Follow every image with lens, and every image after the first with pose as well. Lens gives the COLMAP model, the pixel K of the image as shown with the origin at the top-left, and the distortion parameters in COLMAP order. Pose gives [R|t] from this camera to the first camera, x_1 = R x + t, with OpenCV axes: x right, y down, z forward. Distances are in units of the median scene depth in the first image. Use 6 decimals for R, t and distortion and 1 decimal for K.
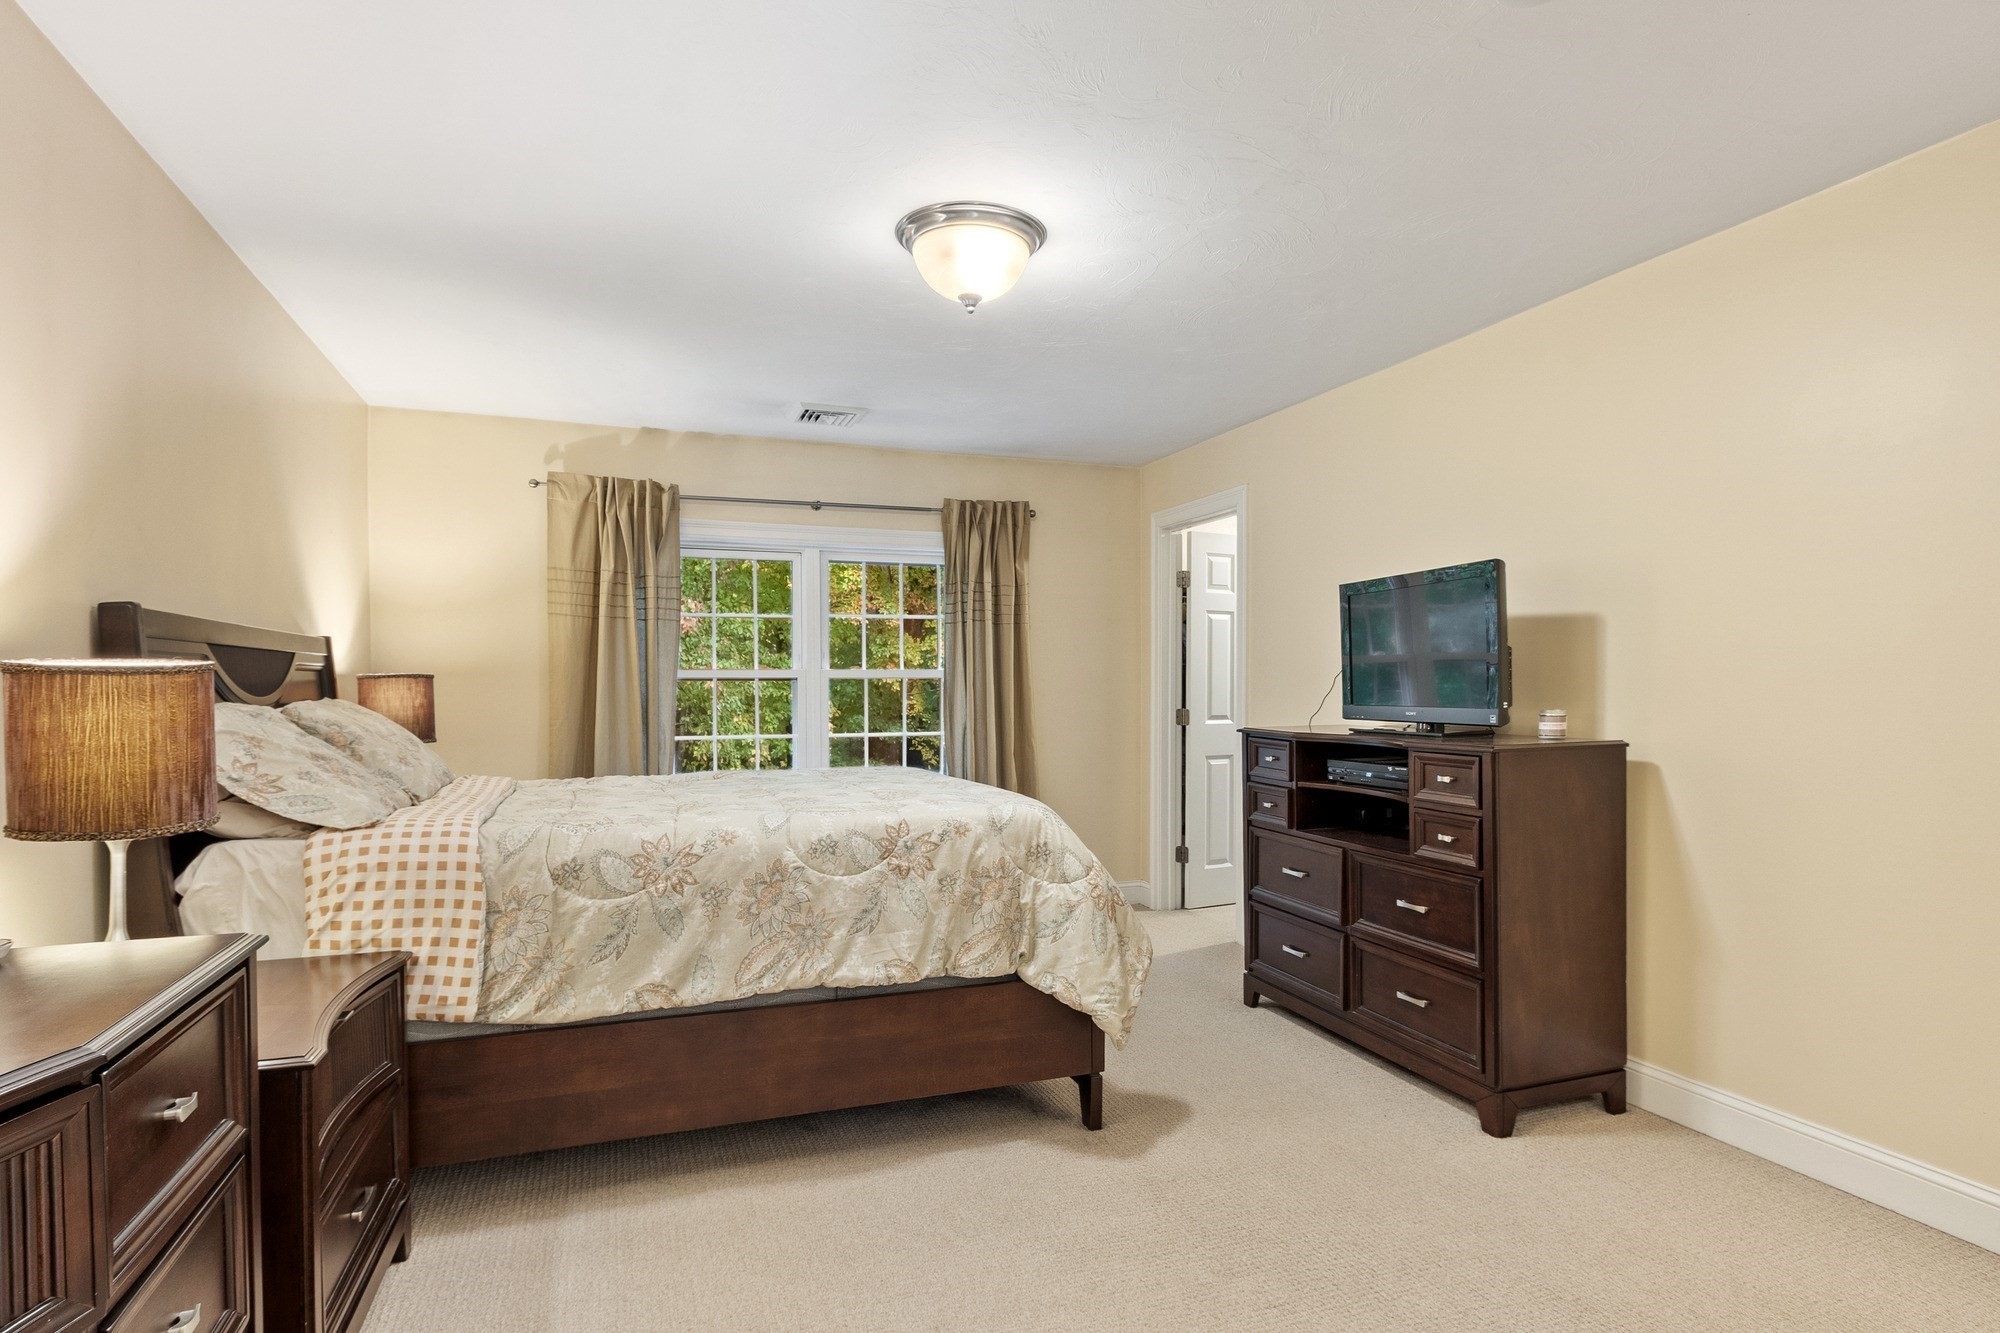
lens RADIAL K [[1003.0, 0, 1046.7], [0, 1003.0, 685.2], [0, 0, 1]] dist [-0.000775, -0.000585]
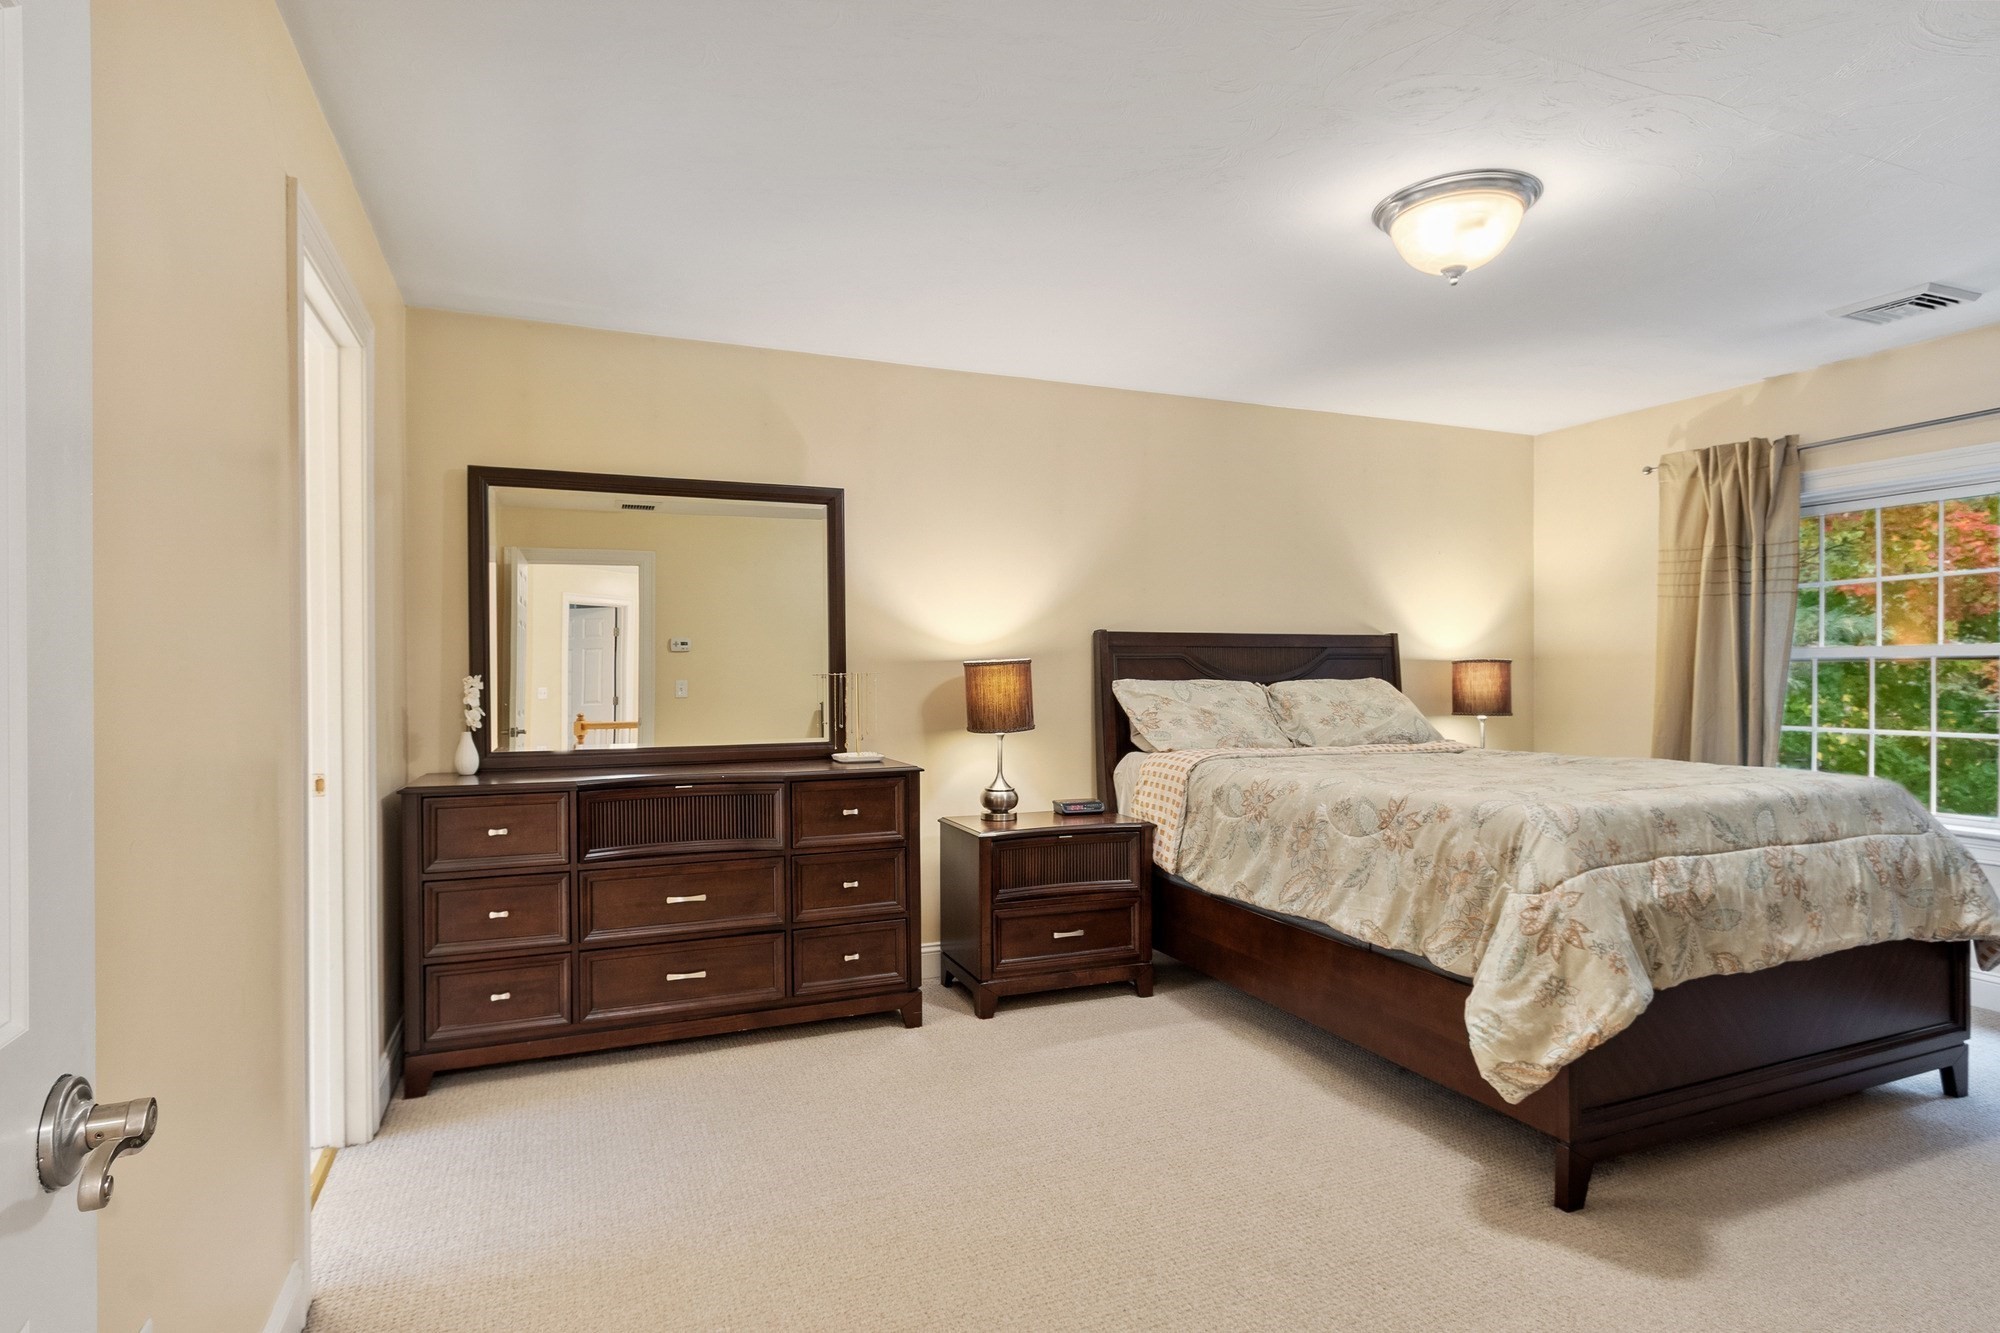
lens RADIAL K [[1003.0, 0, 1002.5], [0, 1003.0, 676.8], [0, 0, 1]] dist [-0.000775, -0.000585]
pose [[0.063883, 0.003961, -0.997950, 0.915180], [0.003475, 0.999985, 0.004191, 0.004510], [0.997951, -0.003735, 0.063868, 0.543785]]
